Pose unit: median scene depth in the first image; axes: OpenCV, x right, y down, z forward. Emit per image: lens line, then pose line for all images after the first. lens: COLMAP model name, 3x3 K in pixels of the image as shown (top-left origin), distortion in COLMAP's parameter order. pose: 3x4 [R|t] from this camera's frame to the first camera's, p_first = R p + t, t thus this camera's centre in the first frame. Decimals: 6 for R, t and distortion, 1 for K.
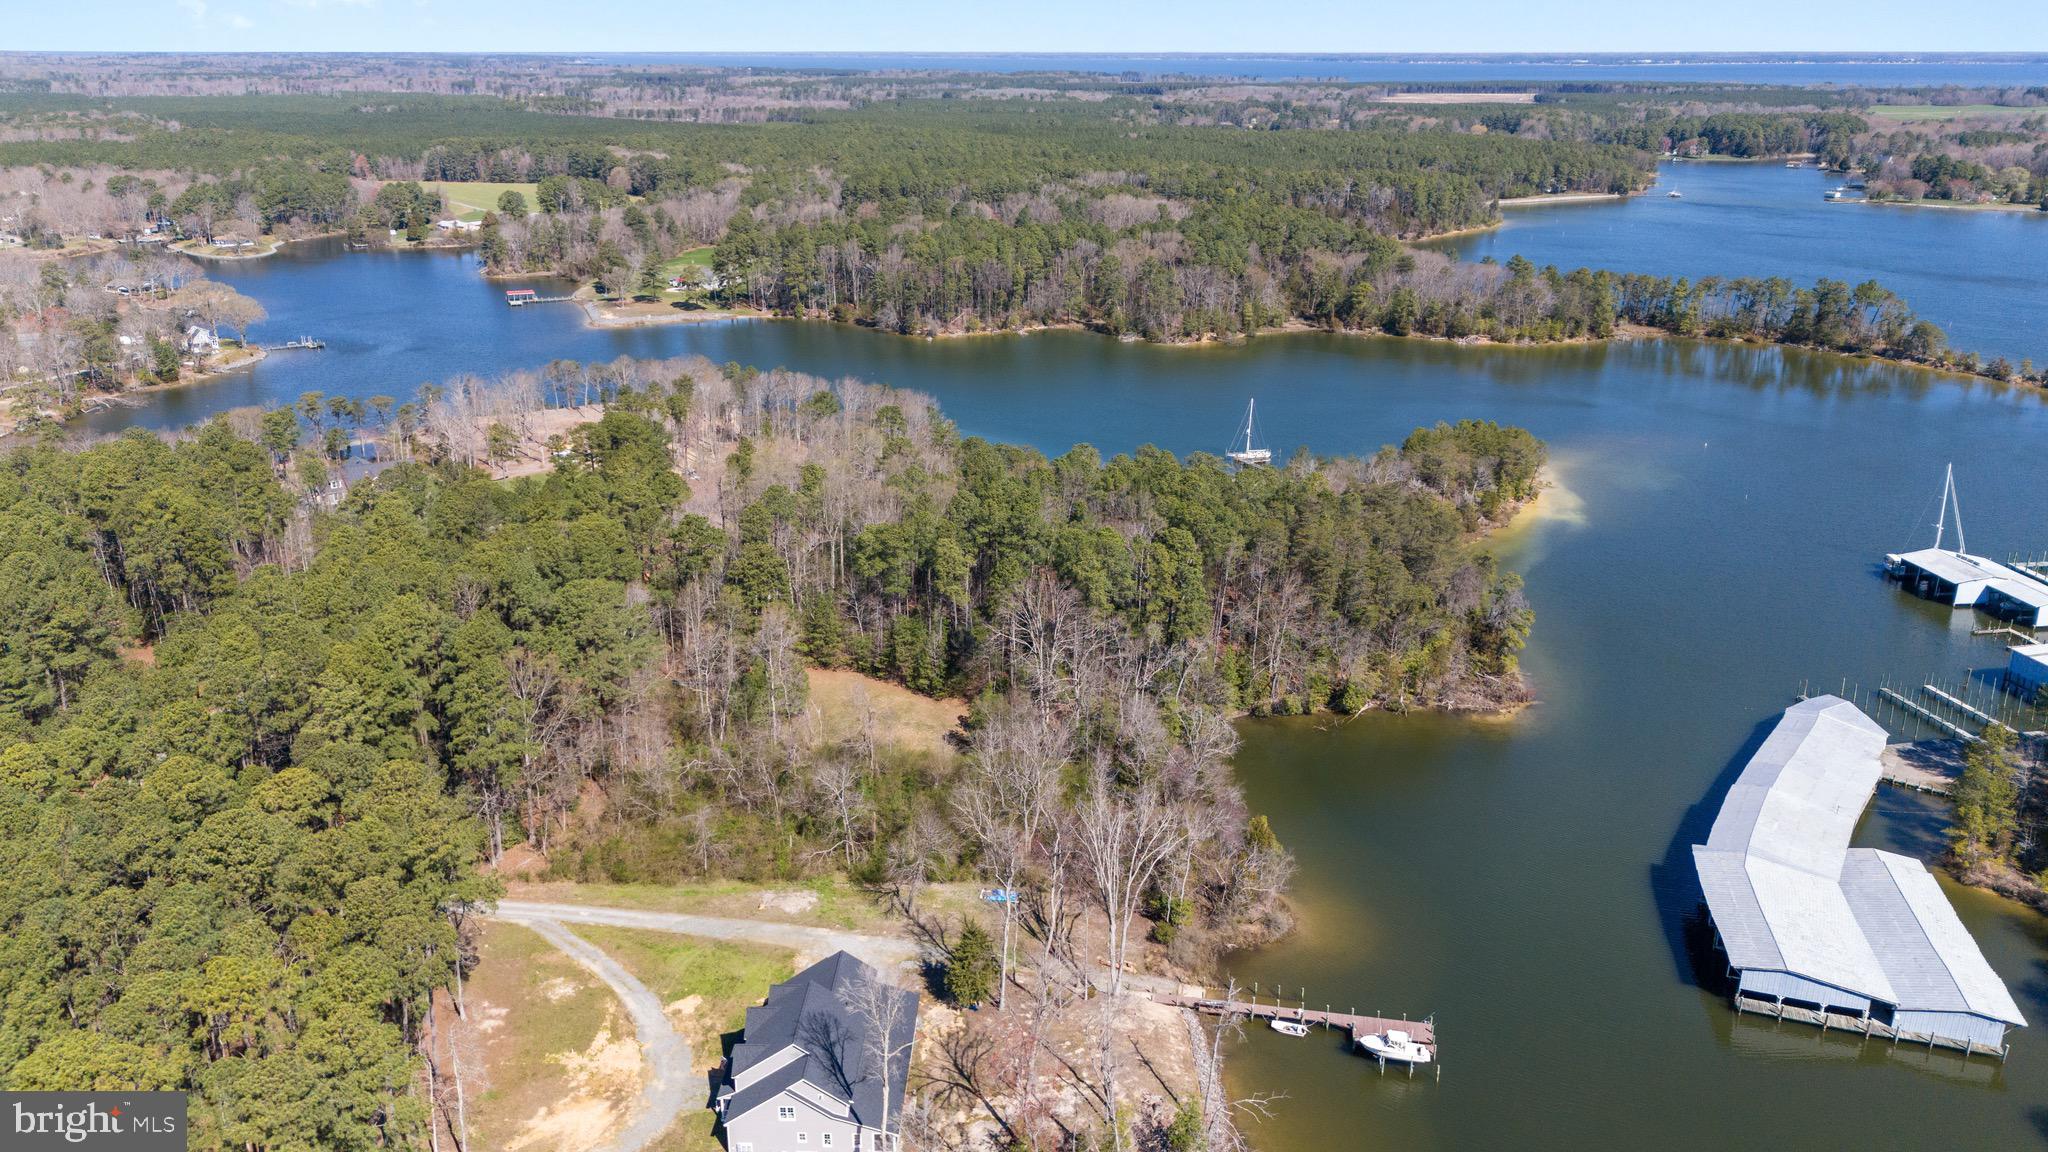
lens RADIAL K [[1502.5, 0, 1024.0], [0, 1502.5, 576.0], [0, 0, 1]] dist [0.070828, -0.067326]
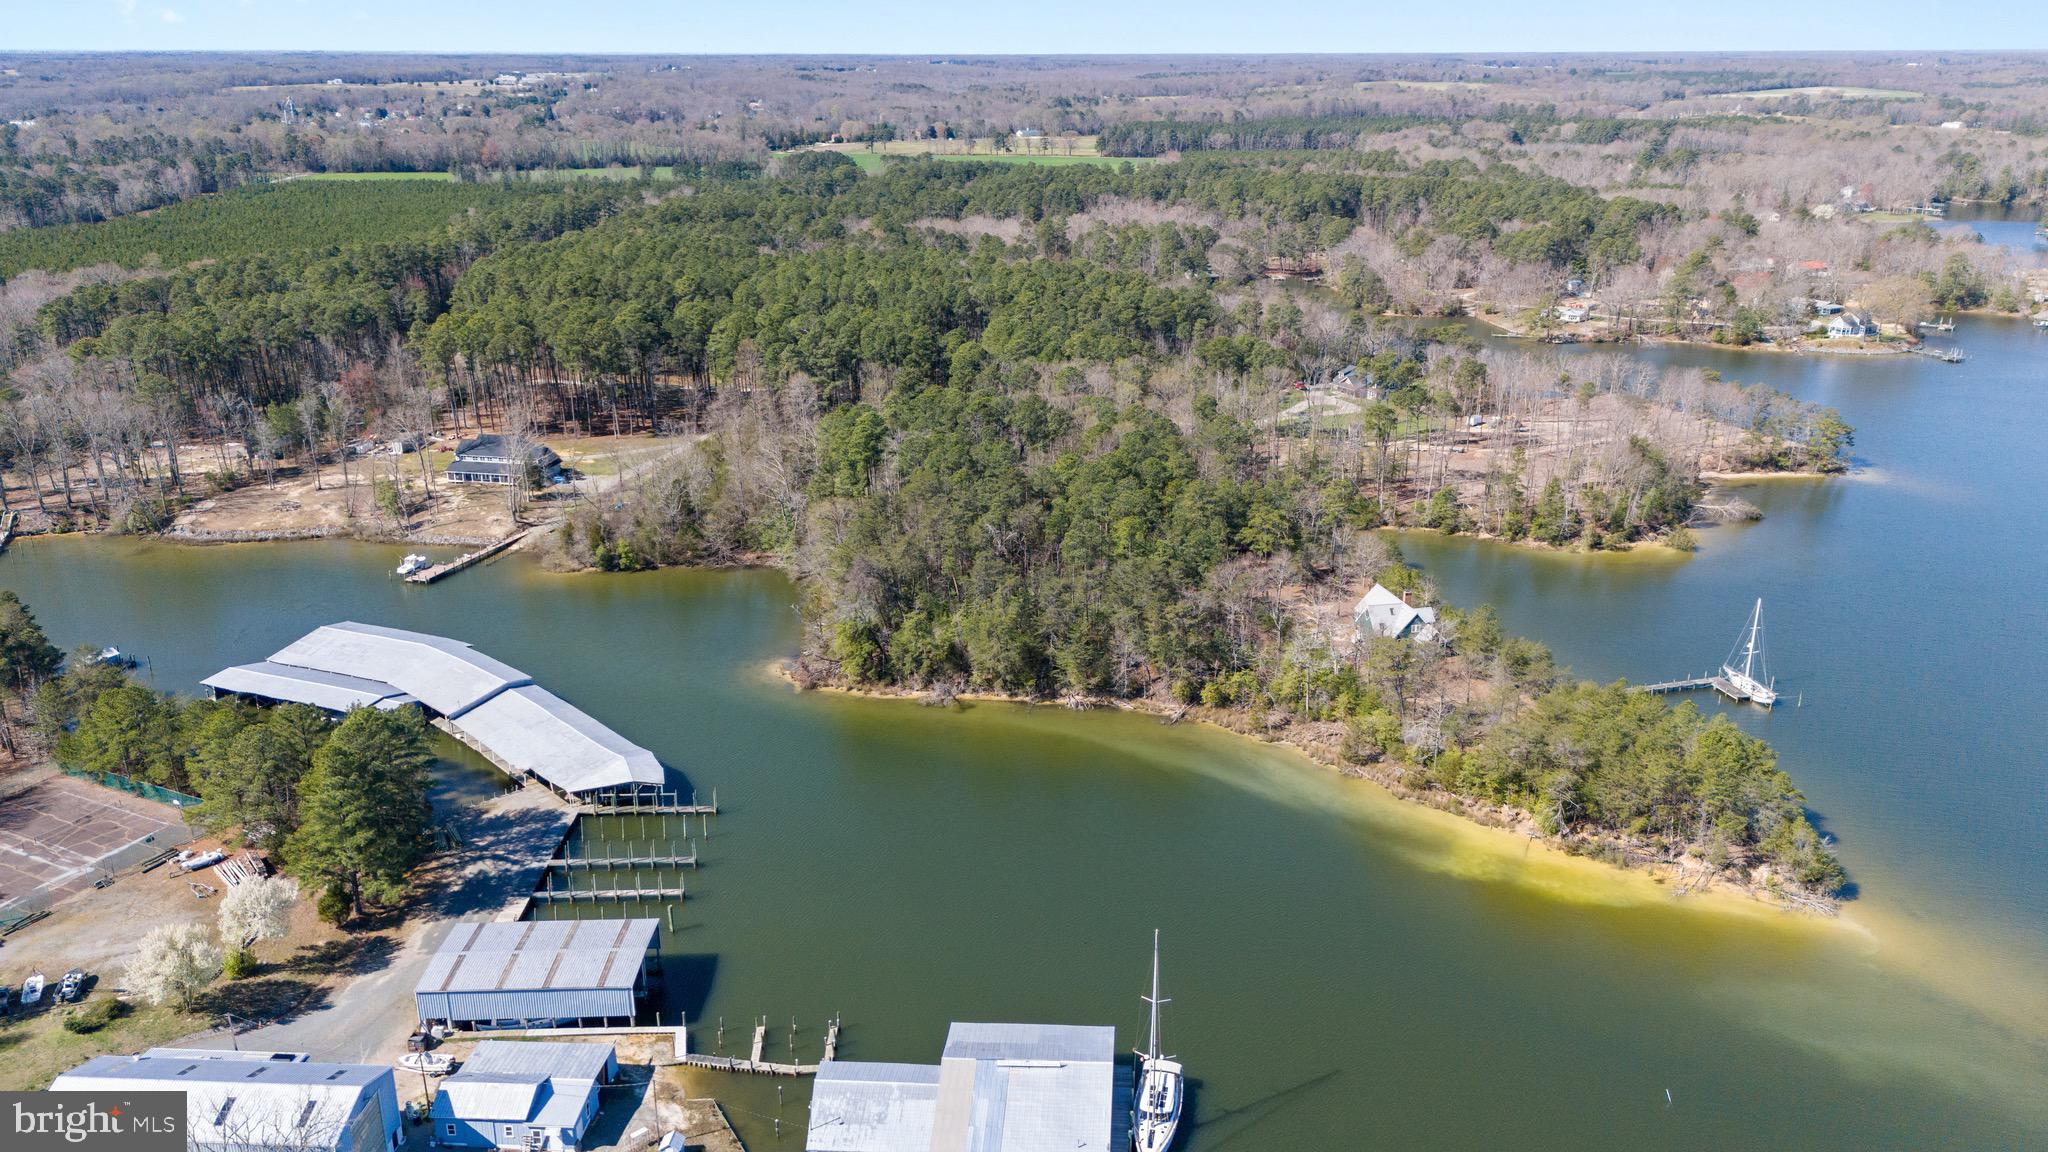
lens RADIAL K [[1502.5, 0, 1024.0], [0, 1502.5, 576.0], [0, 0, 1]] dist [0.070828, -0.067326]
pose [[-0.158499, 0.319305, -0.934303, 0.542402], [-0.326677, 0.876012, 0.354802, -0.171904], [0.931751, 0.361451, -0.034537, 0.504343]]
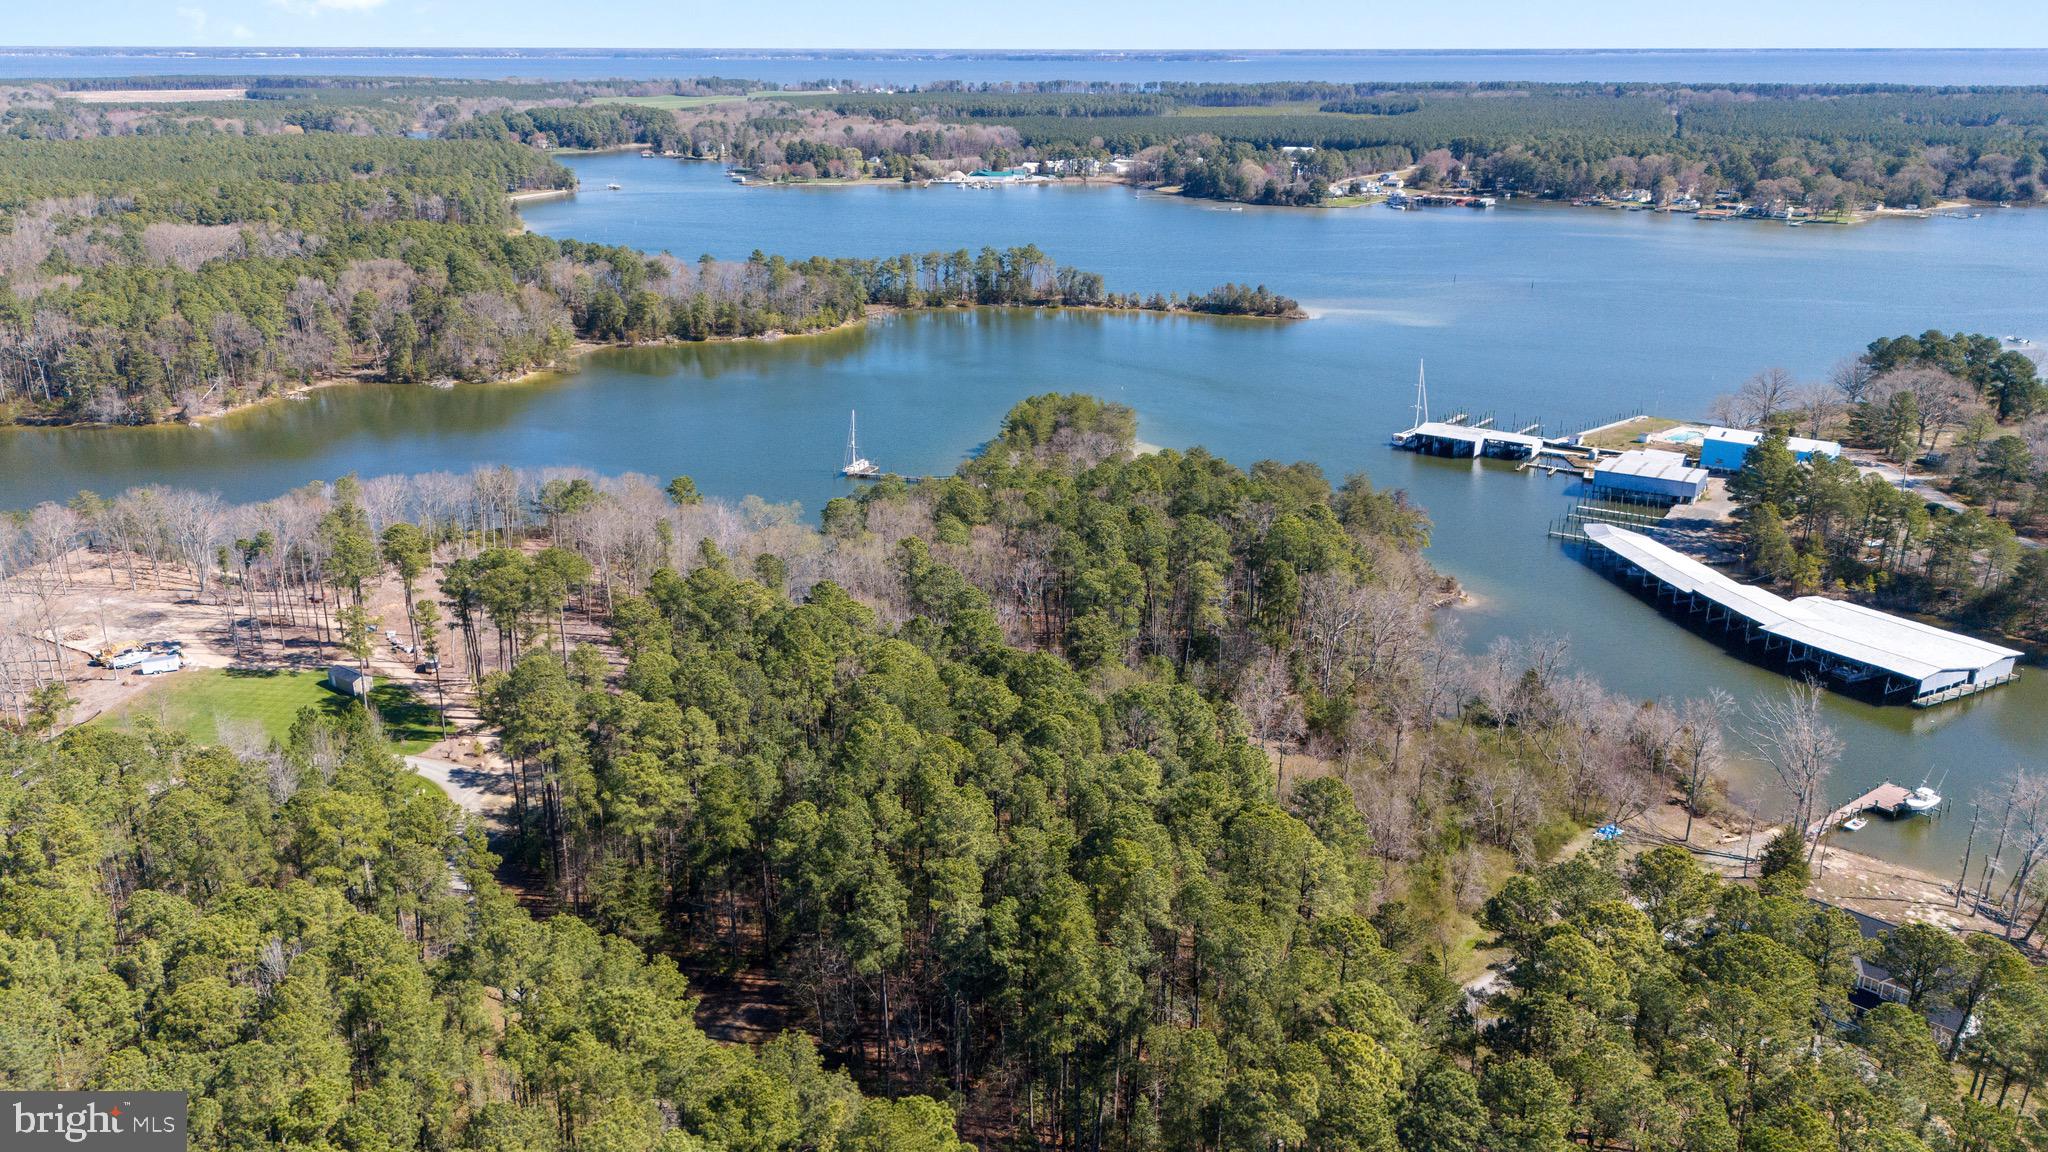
lens RADIAL K [[1521.3, 0, 1024.0], [0, 1521.3, 576.0], [0, 0, 1]] dist [0.070650, -0.068714]
pose [[0.681523, -0.243792, 0.689994, -0.329821], [0.243343, 0.964719, 0.100504, -0.058860], [-0.690153, 0.099410, 0.716803, 0.150674]]
